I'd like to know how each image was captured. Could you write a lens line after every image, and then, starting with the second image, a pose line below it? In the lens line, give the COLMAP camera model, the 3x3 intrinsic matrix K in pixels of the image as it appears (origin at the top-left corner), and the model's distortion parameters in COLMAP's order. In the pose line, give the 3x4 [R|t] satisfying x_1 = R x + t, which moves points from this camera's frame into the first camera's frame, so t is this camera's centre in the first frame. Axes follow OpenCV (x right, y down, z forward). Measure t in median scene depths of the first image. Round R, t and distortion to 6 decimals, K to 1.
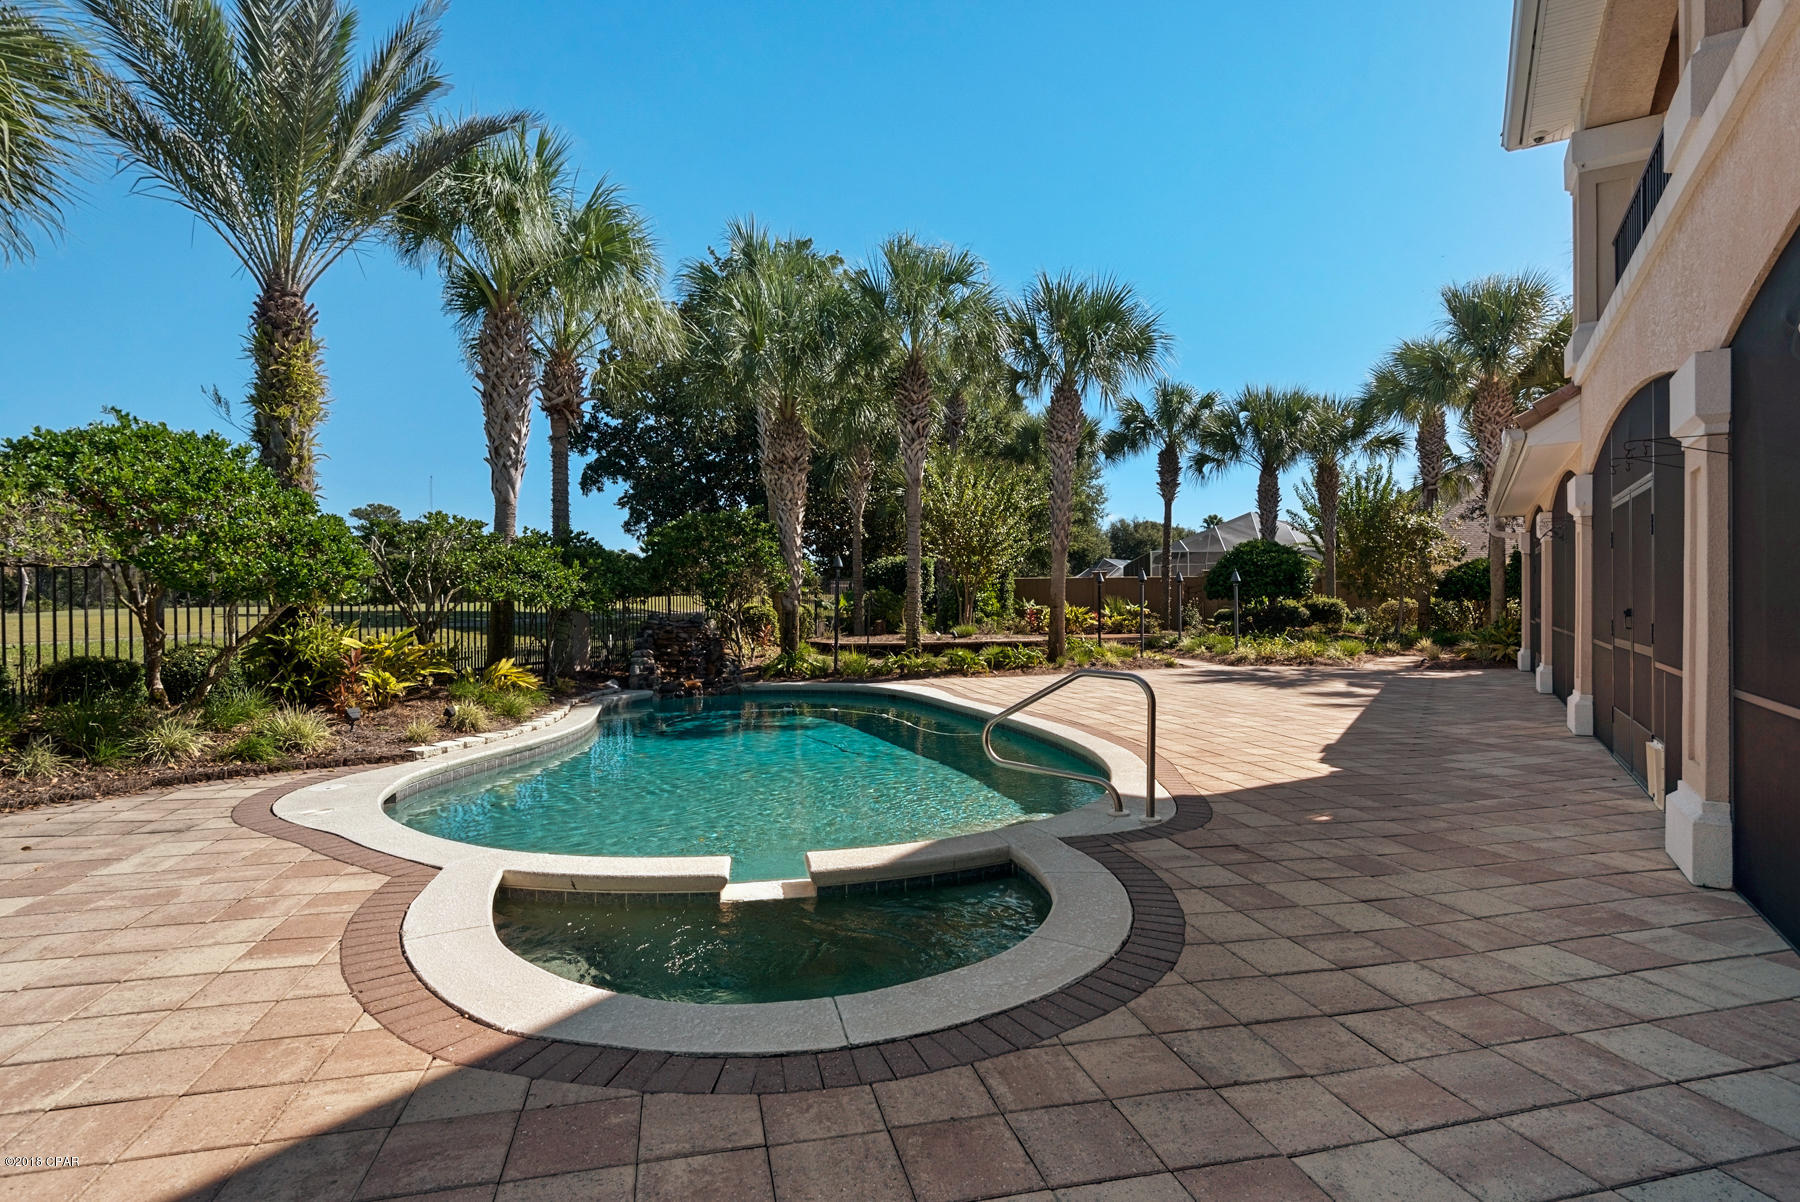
lens RADIAL K [[881.8, 0, 889.2], [0, 881.8, 596.6], [0, 0, 1]] dist [0.013867, -0.001691]
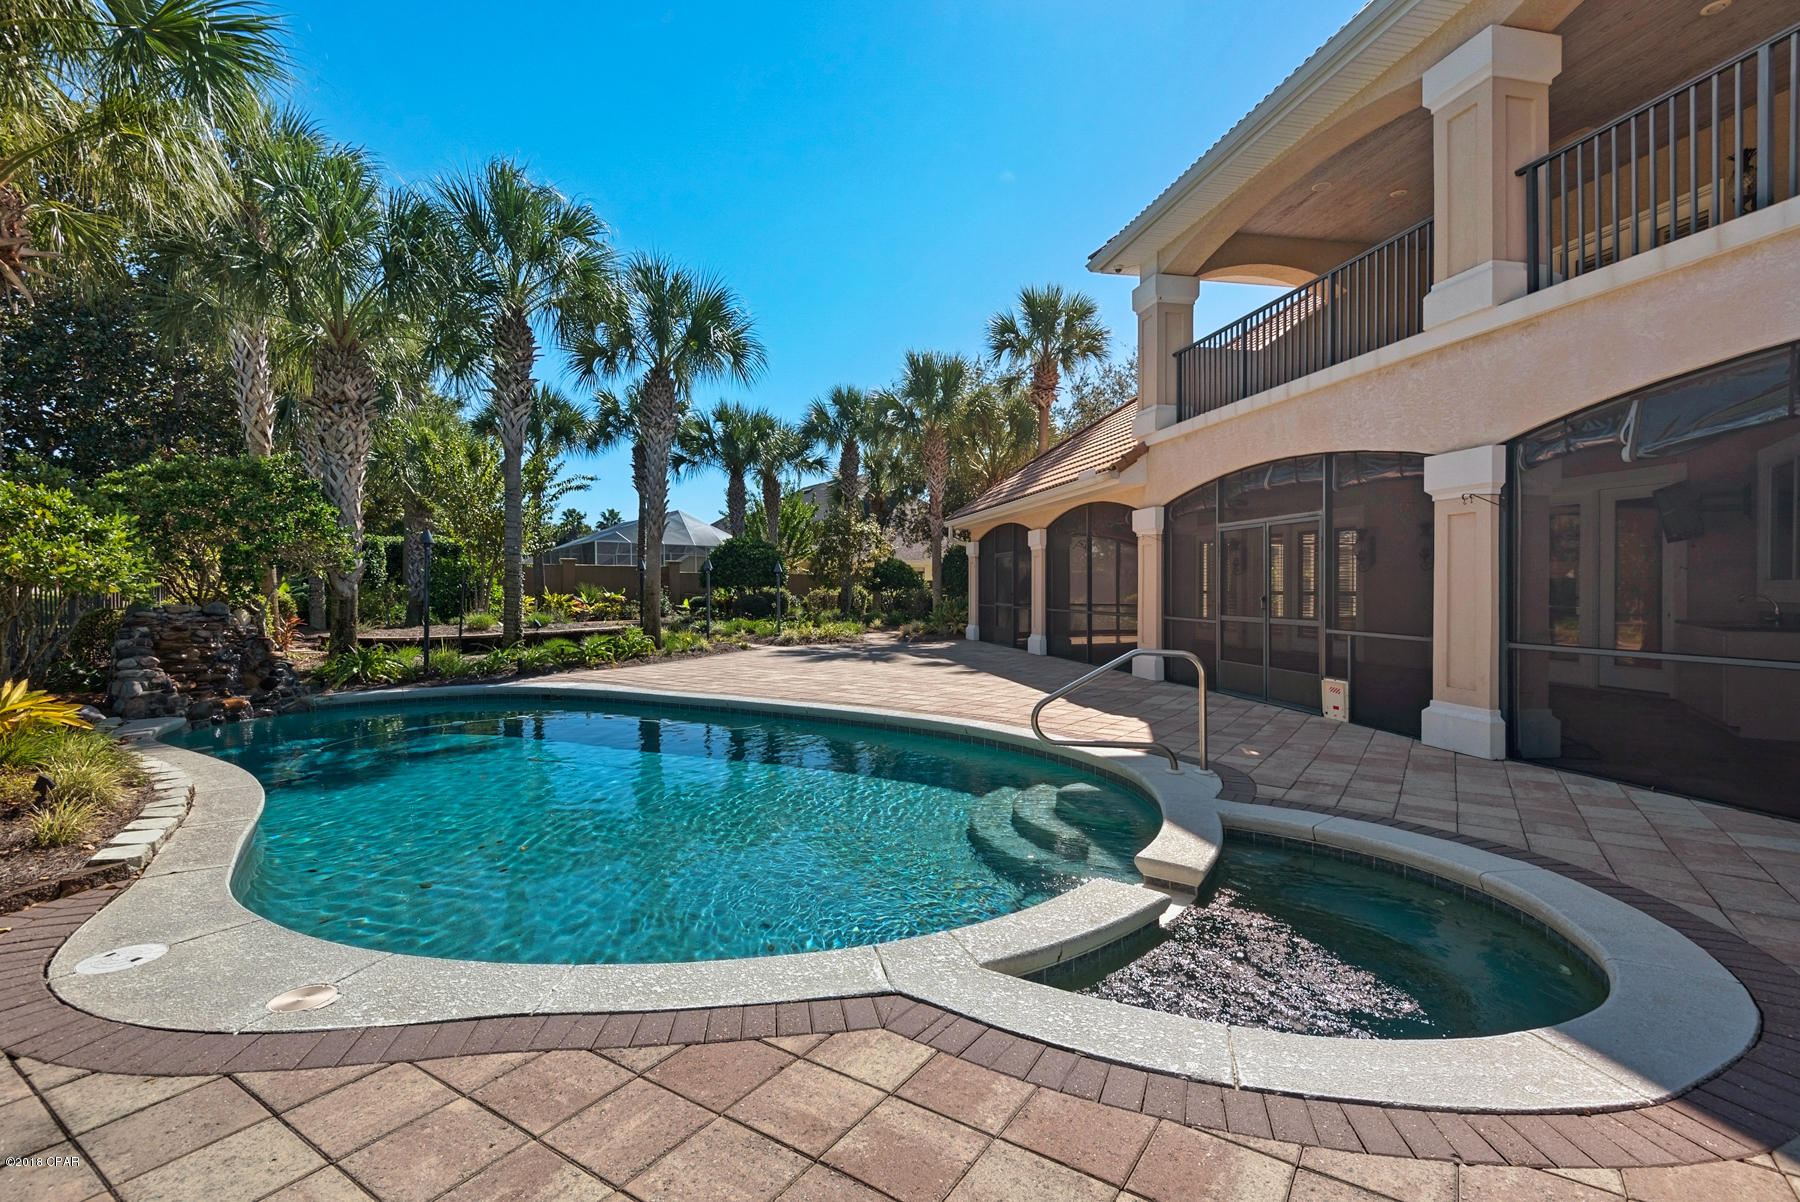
lens RADIAL K [[820.9, 0, 855.6], [0, 820.9, 594.5], [0, 0, 1]] dist [0.014326, -0.001100]
pose [[0.736803, 0.004266, 0.676094, -0.285023], [-0.011268, 0.999919, 0.005972, 0.004093], [-0.676013, -0.012018, 0.736792, 0.177567]]
